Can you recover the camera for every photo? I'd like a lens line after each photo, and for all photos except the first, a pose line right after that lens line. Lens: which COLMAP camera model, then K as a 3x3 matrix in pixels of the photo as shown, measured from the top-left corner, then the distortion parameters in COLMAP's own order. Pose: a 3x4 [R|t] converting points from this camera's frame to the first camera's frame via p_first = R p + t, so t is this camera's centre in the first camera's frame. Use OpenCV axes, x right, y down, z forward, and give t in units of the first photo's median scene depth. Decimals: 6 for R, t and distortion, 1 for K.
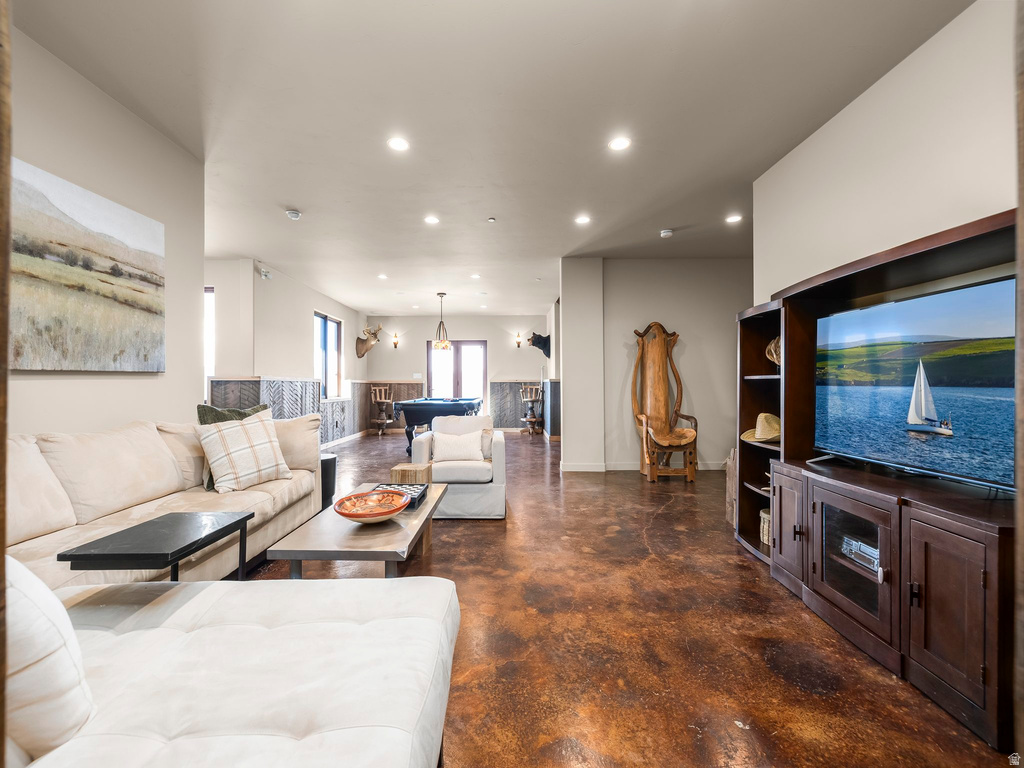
lens RADIAL K [[432.6, 0, 510.7], [0, 432.6, 384.0], [0, 0, 1]] dist [-0.000916, -0.000829]
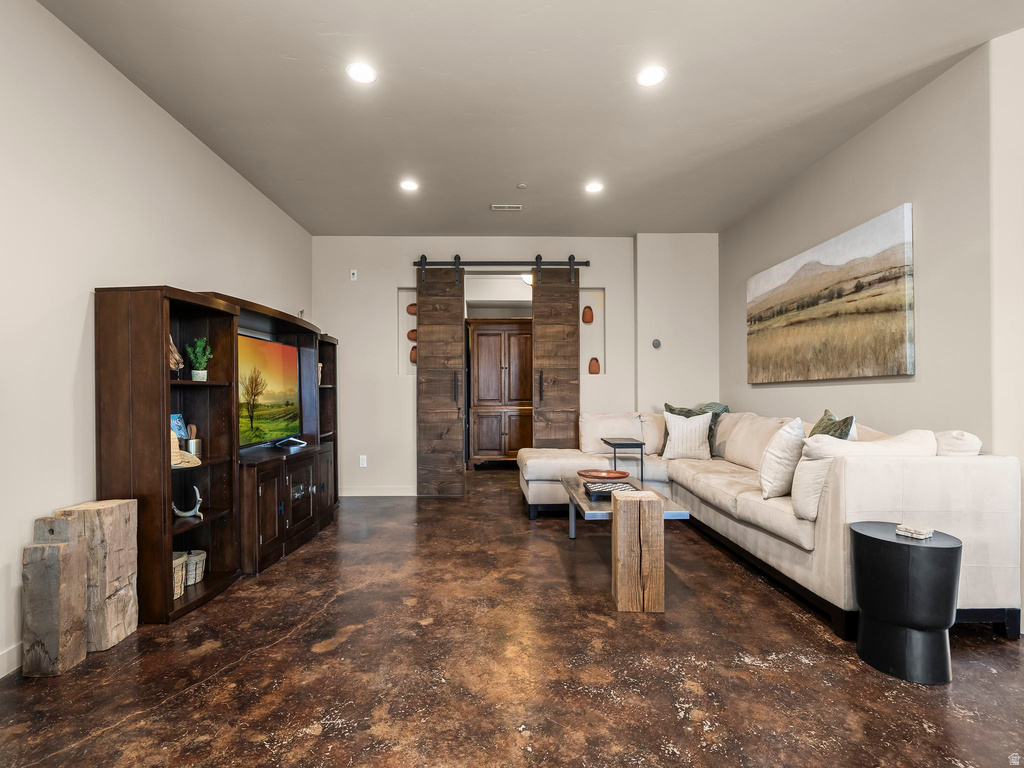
lens RADIAL K [[535.4, 0, 511.3], [0, 535.4, 392.6], [0, 0, 1]] dist [0.001764, 0.000117]
pose [[-0.999780, 0.005251, -0.020310, 0.012831], [0.005277, 0.999985, -0.001233, 0.007902], [0.020303, -0.001340, -0.999793, 2.252015]]
